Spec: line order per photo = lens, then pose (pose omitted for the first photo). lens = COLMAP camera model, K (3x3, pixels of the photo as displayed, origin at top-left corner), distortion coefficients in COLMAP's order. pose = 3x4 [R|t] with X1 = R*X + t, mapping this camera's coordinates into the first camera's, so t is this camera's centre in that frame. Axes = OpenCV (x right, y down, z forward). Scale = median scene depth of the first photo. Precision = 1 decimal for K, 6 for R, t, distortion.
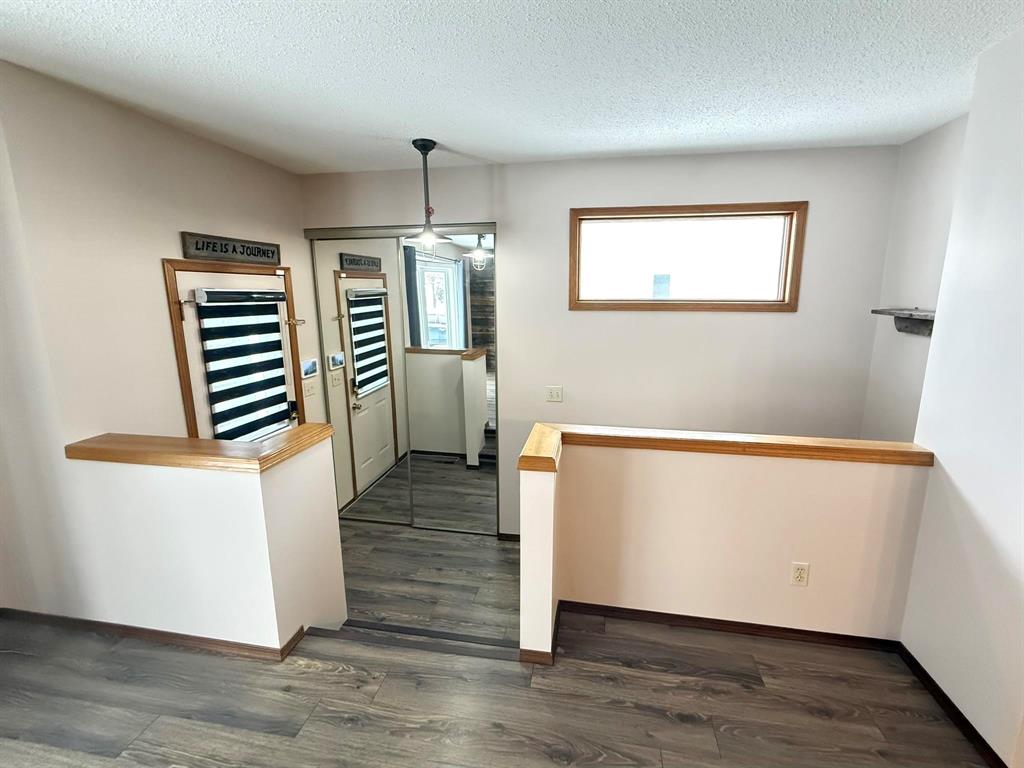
lens RADIAL K [[404.1, 0, 512.0], [0, 404.1, 384.0], [0, 0, 1]] dist [0.001536, 0.000139]
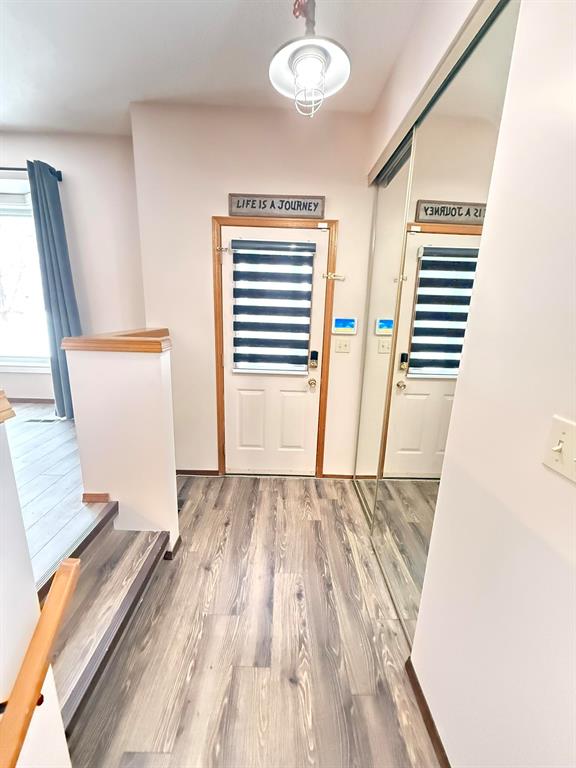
lens RADIAL K [[303.0, 0, 288.0], [0, 303.0, 384.0], [0, 0, 1]] dist [0.001536, 0.000139]
pose [[0.232444, 0.235992, -0.943545, 0.254794], [-0.238299, 0.954367, 0.179993, -0.001817], [0.942965, 0.183007, 0.278074, 0.789742]]
